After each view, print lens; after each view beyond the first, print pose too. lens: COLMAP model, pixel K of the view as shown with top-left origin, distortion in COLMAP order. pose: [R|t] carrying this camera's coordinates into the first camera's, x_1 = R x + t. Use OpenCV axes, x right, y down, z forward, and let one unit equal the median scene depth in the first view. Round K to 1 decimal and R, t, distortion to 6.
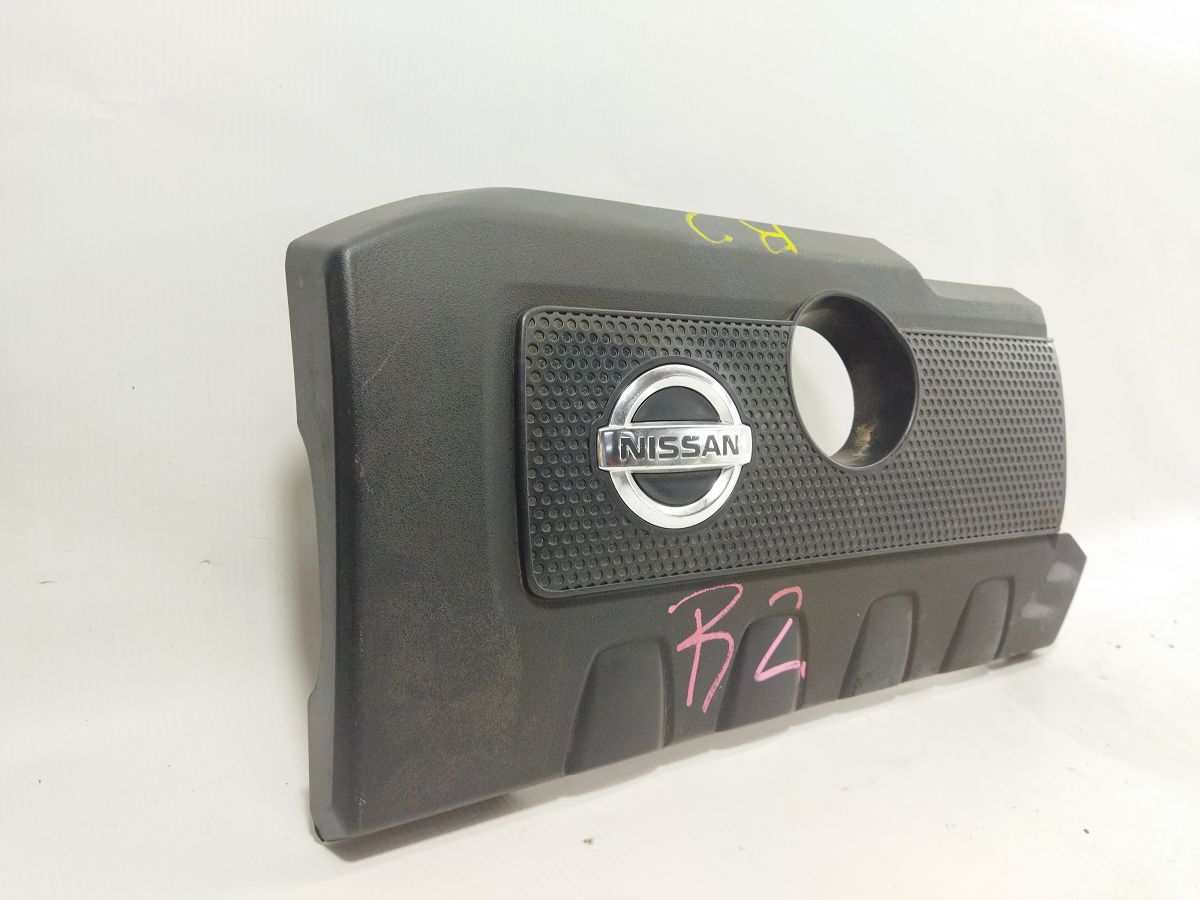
lens RADIAL K [[901.2, 0, 600.0], [0, 901.2, 450.0], [0, 0, 1]] dist [0.083101, -0.173200]
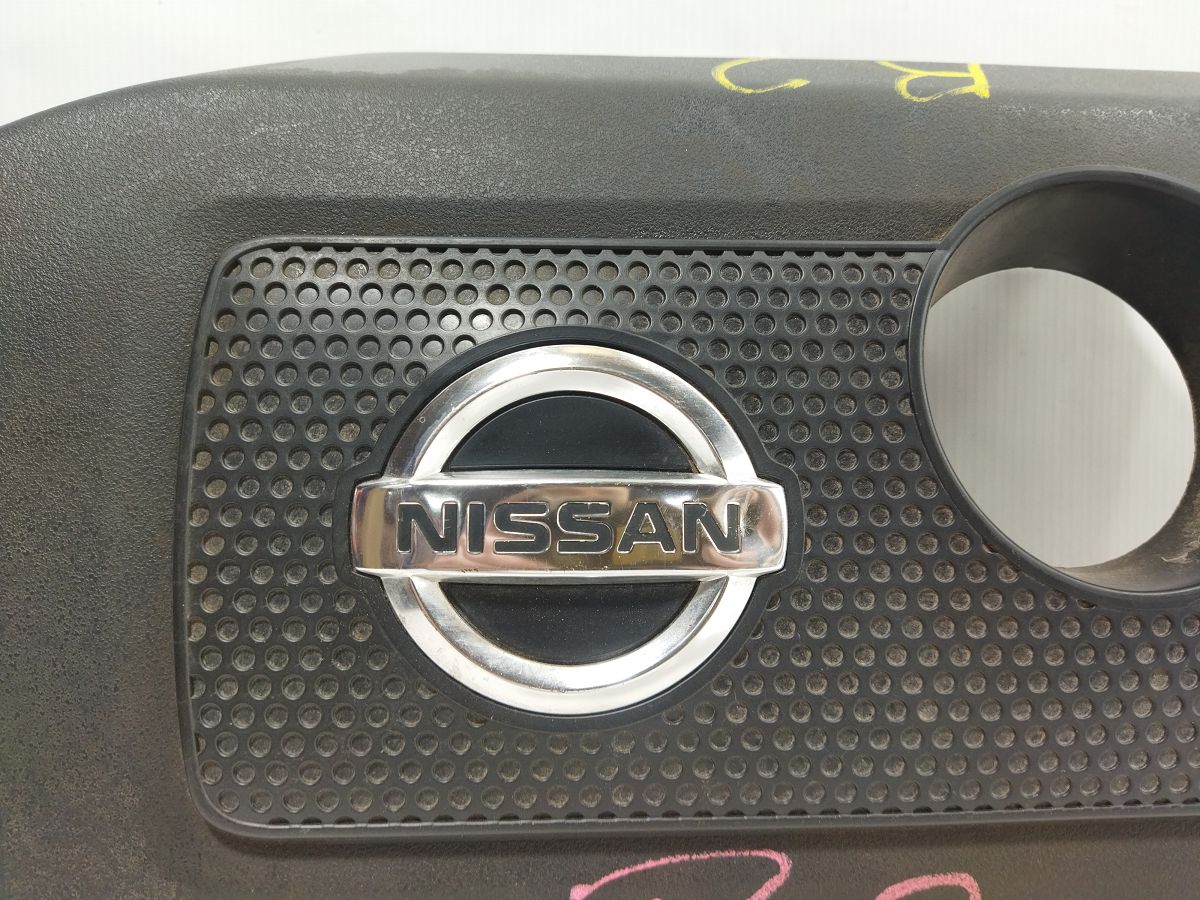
lens RADIAL K [[901.2, 0, 600.0], [0, 901.2, 450.0], [0, 0, 1]] dist [0.083101, -0.173200]
pose [[0.866904, -0.004840, -0.498452, 0.304057], [-0.028271, 0.997866, -0.058858, -0.014607], [0.497673, 0.065116, 0.864917, 0.589443]]
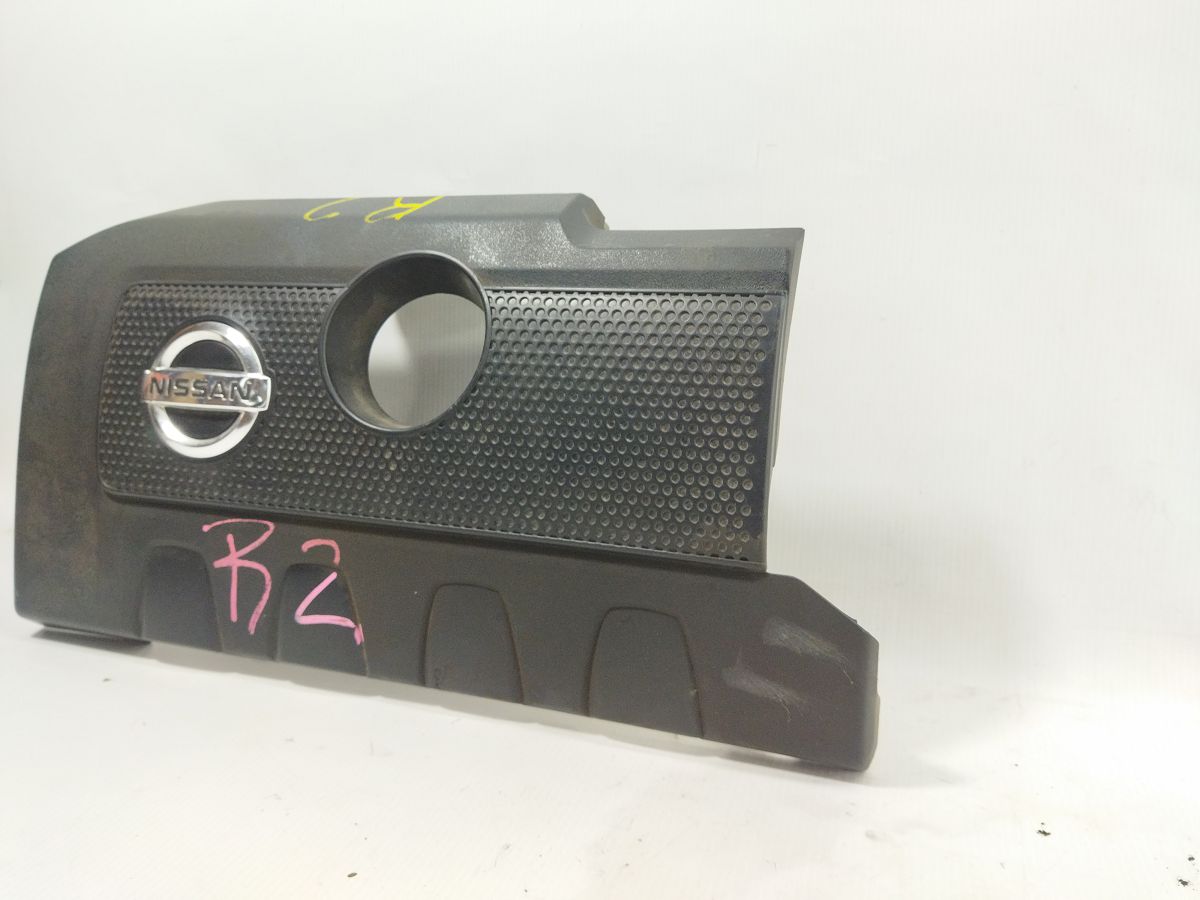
lens RADIAL K [[920.5, 0, 629.1], [0, 920.5, 438.9], [0, 0, 1]] dist [0.041885, -0.071421]
pose [[0.617018, 0.044741, -0.785676, 1.337067], [-0.114640, 0.992842, -0.033493, 0.036340], [0.778554, 0.110735, 0.617731, 0.653238]]
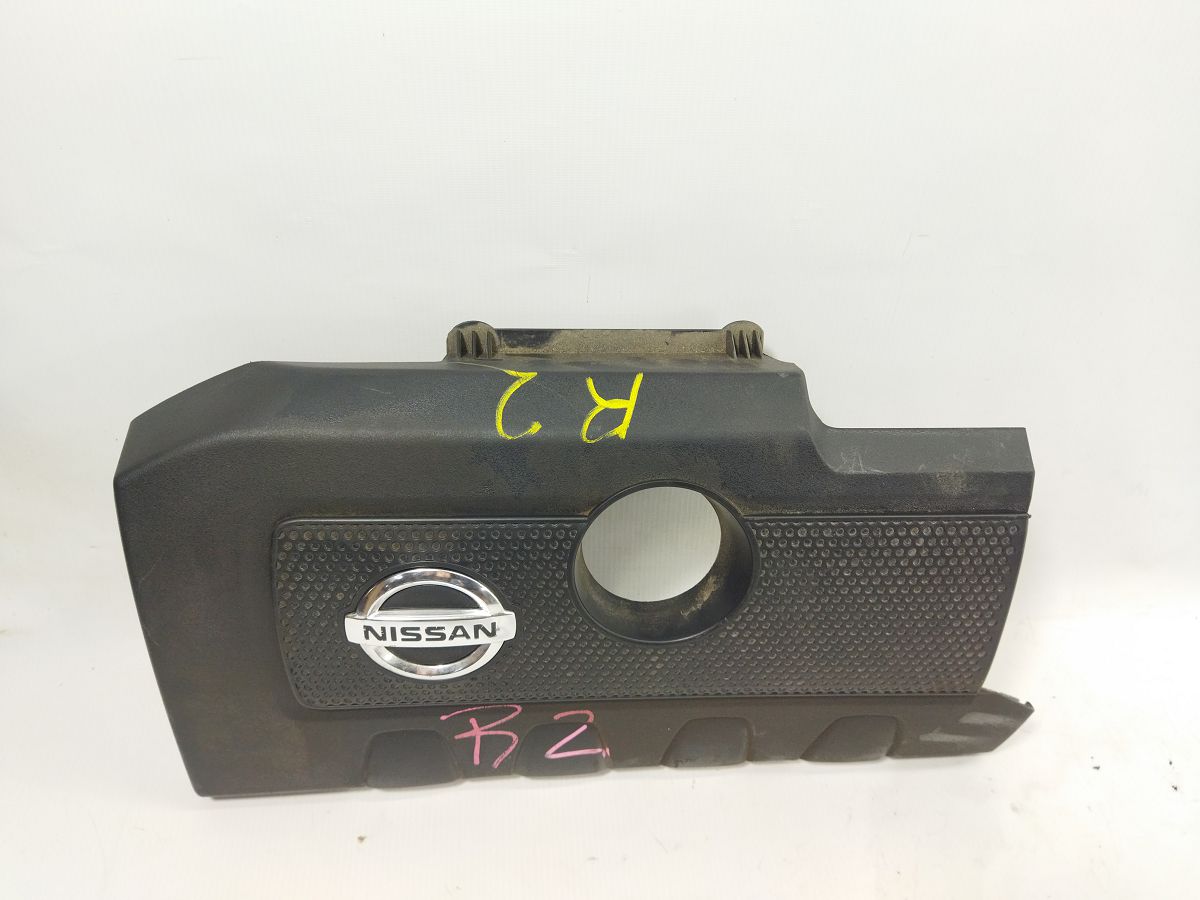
lens RADIAL K [[901.2, 0, 600.0], [0, 901.2, 450.0], [0, 0, 1]] dist [0.083101, -0.173200]
pose [[0.873987, 0.284682, -0.393831, 0.630531], [-0.064793, 0.871468, 0.486154, -0.734181], [0.481610, -0.399375, 0.780097, 0.279623]]
